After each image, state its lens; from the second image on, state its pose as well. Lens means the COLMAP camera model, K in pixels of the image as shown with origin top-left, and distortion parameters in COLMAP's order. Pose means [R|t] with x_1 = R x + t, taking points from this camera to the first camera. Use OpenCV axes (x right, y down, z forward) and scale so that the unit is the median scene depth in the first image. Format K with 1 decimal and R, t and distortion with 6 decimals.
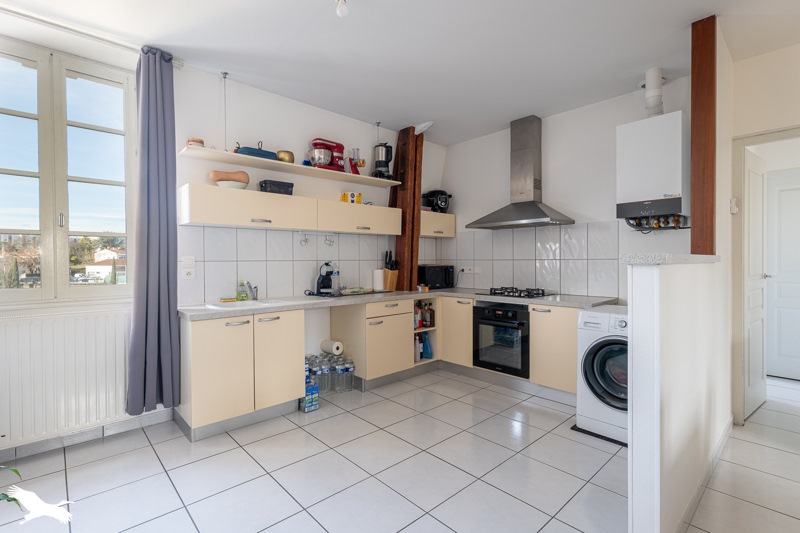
lens RADIAL K [[378.7, 0, 400.6], [0, 378.7, 263.4], [0, 0, 1]] dist [-0.001928, -0.000033]
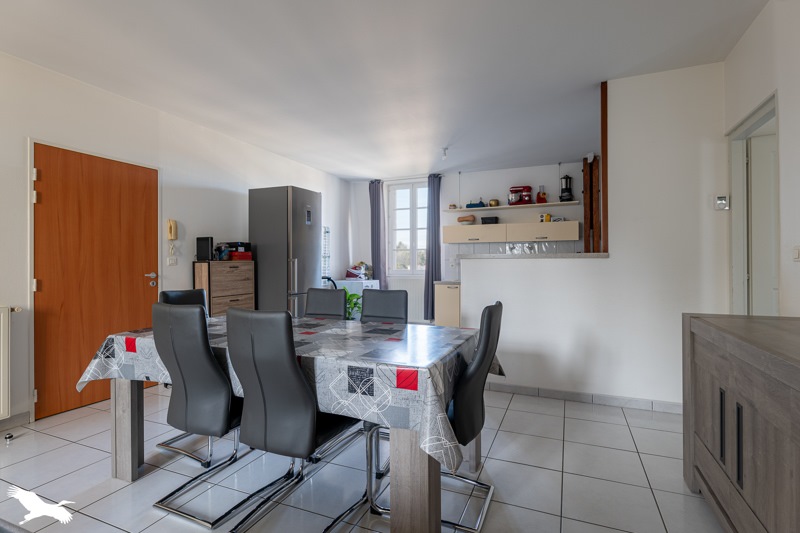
lens RADIAL K [[389.7, 0, 401.3], [0, 389.7, 267.9], [0, 0, 1]] dist [0.000158, 0.000009]
pose [[0.403948, -0.003362, -0.914776, 1.177197], [-0.007132, 0.999951, -0.006825, 0.044852], [0.914754, 0.009281, 0.403905, -0.154171]]
